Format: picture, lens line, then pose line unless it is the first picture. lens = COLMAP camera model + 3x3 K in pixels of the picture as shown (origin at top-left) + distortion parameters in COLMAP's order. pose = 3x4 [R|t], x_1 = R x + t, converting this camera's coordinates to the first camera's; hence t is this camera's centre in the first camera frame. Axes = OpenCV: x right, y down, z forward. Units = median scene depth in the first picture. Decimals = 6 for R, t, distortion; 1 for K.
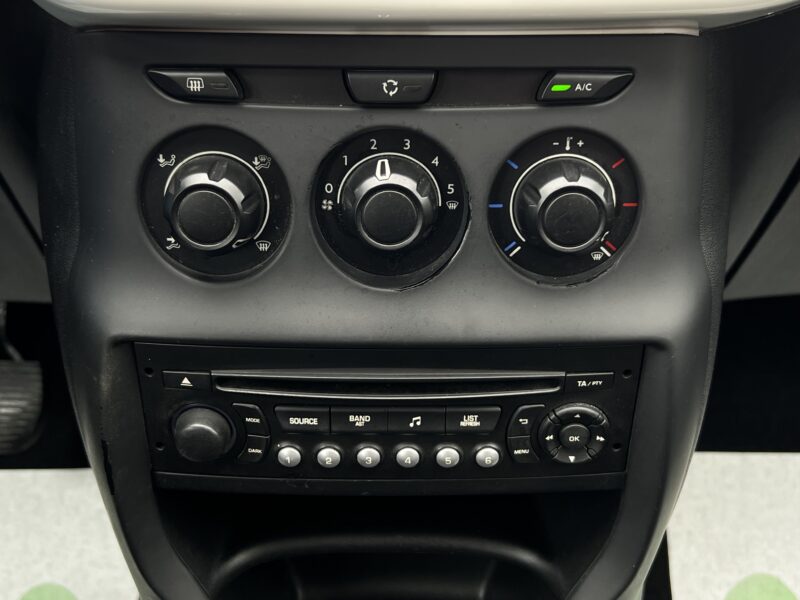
lens RADIAL K [[951.9, 0, 400.1], [0, 951.9, 306.4], [0, 0, 1]] dist [0.118000, 0.000000]
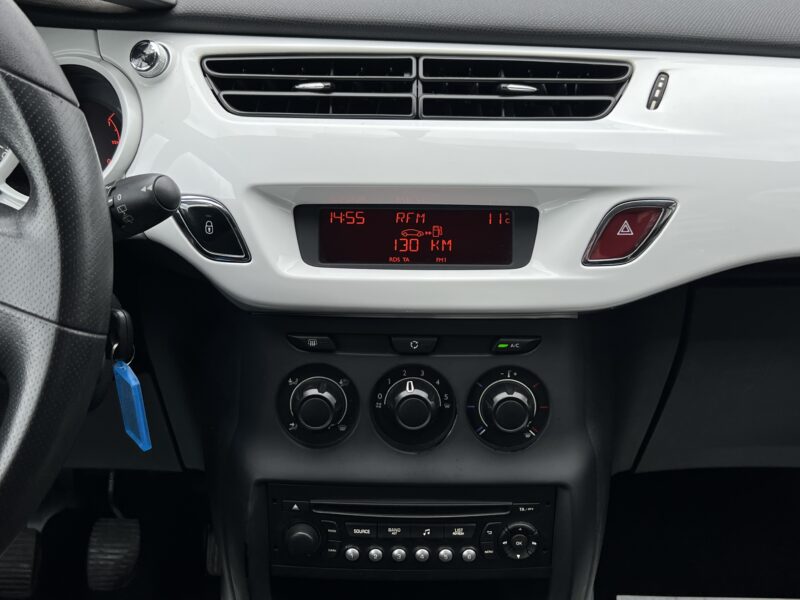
lens RADIAL K [[951.9, 0, 399.1], [0, 951.9, 301.7], [0, 0, 1]] dist [0.118000, 0.000000]
pose [[0.999978, 0.006368, -0.001725, -0.034431], [-0.006584, 0.979863, -0.199565, 0.061028], [0.000419, 0.199572, 0.979883, -0.802985]]
